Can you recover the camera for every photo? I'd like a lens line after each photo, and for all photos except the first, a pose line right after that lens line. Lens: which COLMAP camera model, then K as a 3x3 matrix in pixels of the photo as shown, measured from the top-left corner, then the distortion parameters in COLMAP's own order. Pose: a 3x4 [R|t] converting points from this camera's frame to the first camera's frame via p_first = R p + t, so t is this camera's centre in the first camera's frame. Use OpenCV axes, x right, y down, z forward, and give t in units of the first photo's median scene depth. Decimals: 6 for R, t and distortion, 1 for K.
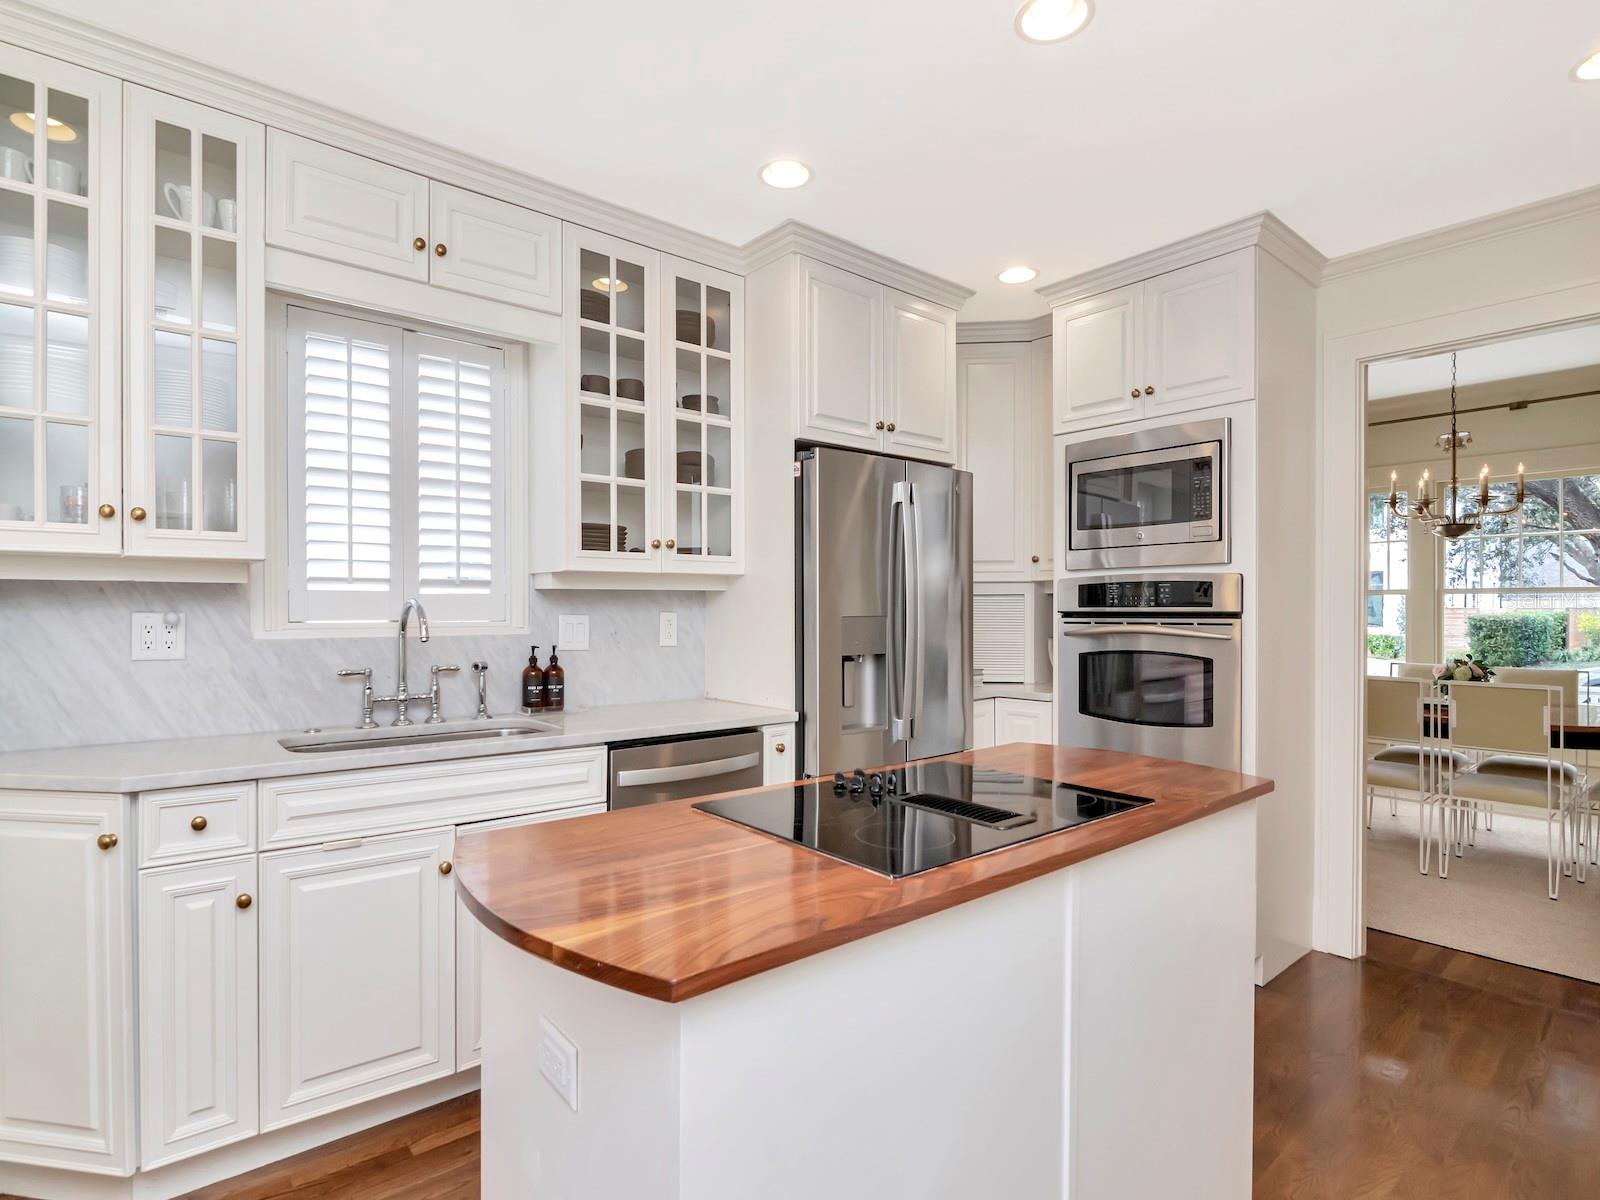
lens RADIAL K [[803.6, 0, 800.0], [0, 803.6, 600.0], [0, 0, 1]] dist [0.002530, -0.009606]
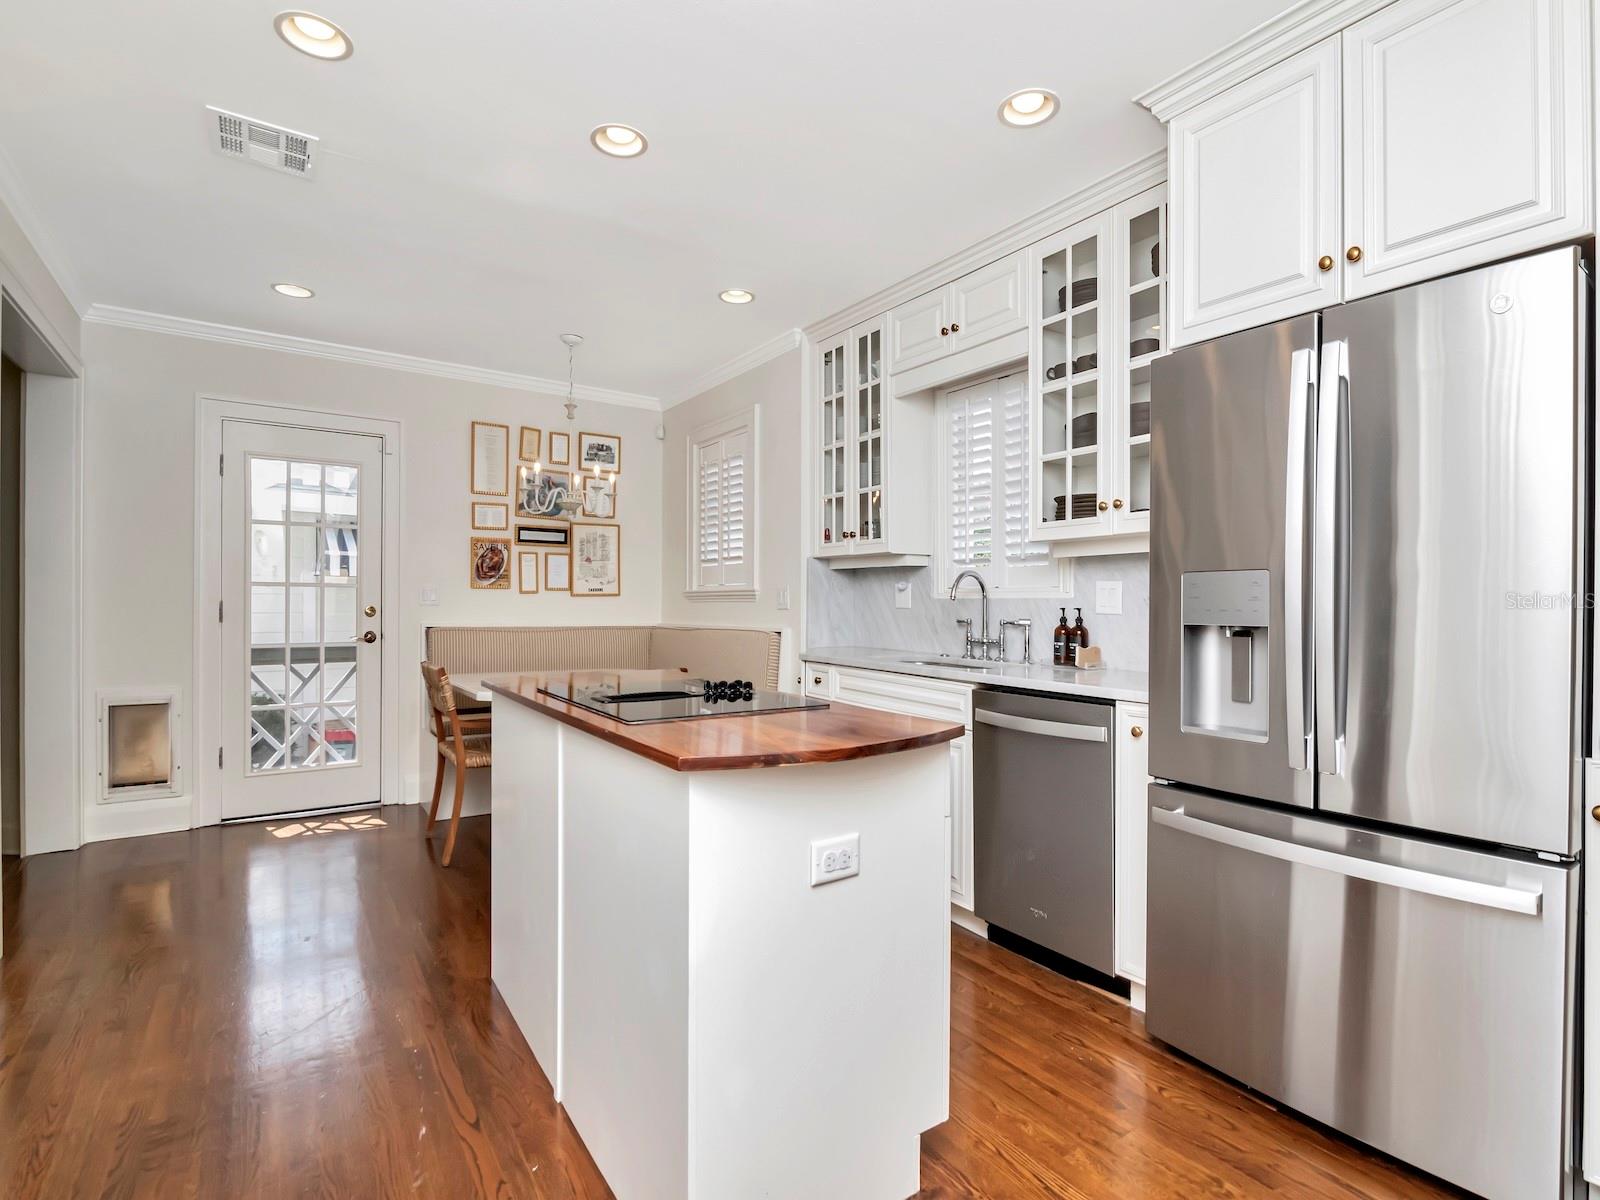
lens RADIAL K [[803.6, 0, 800.0], [0, 803.6, 600.0], [0, 0, 1]] dist [0.002530, -0.009606]
pose [[-0.107692, -0.000664, -0.994184, 0.876687], [0.010356, 0.999945, -0.001790, 0.044551], [0.994130, -0.010489, -0.107679, 0.755322]]
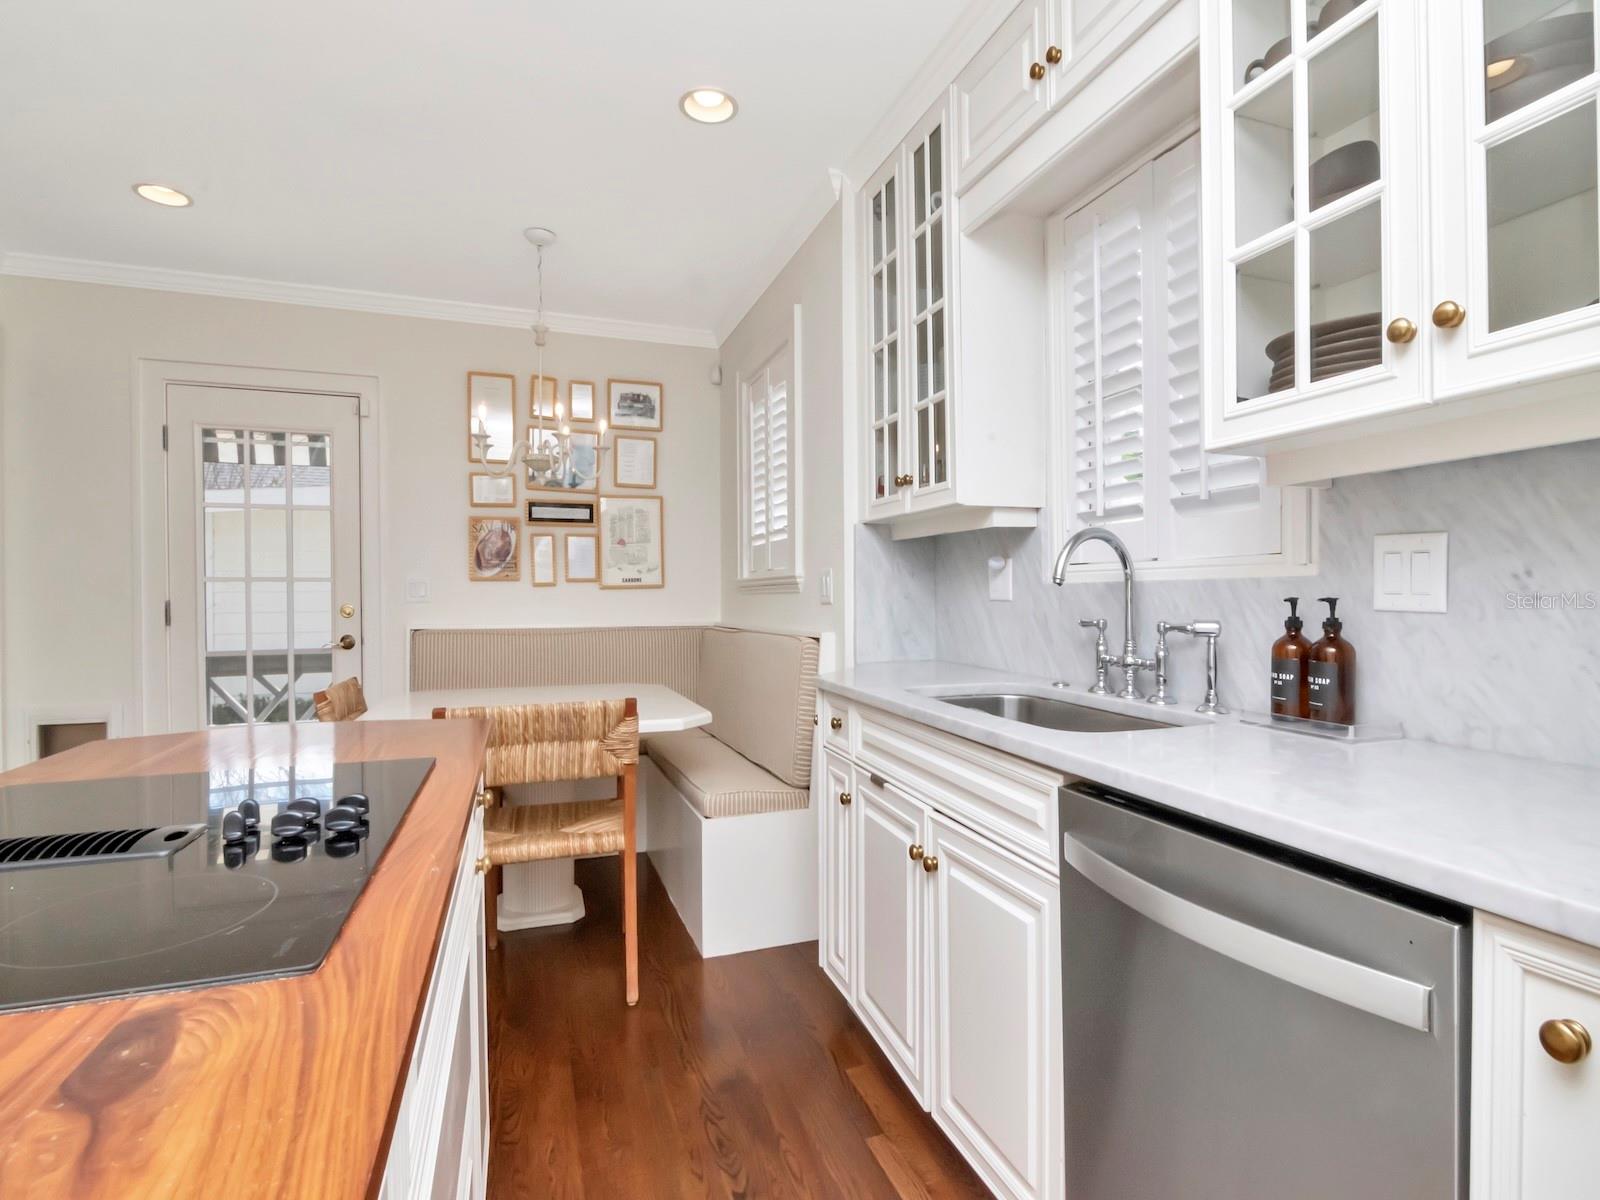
lens RADIAL K [[803.6, 0, 800.0], [0, 803.6, 600.0], [0, 0, 1]] dist [0.002530, -0.009606]
pose [[-0.347157, 0.011476, -0.937737, 0.294907], [0.021993, 0.999750, 0.004093, 0.049650], [0.937549, -0.019203, -0.347323, 0.886717]]
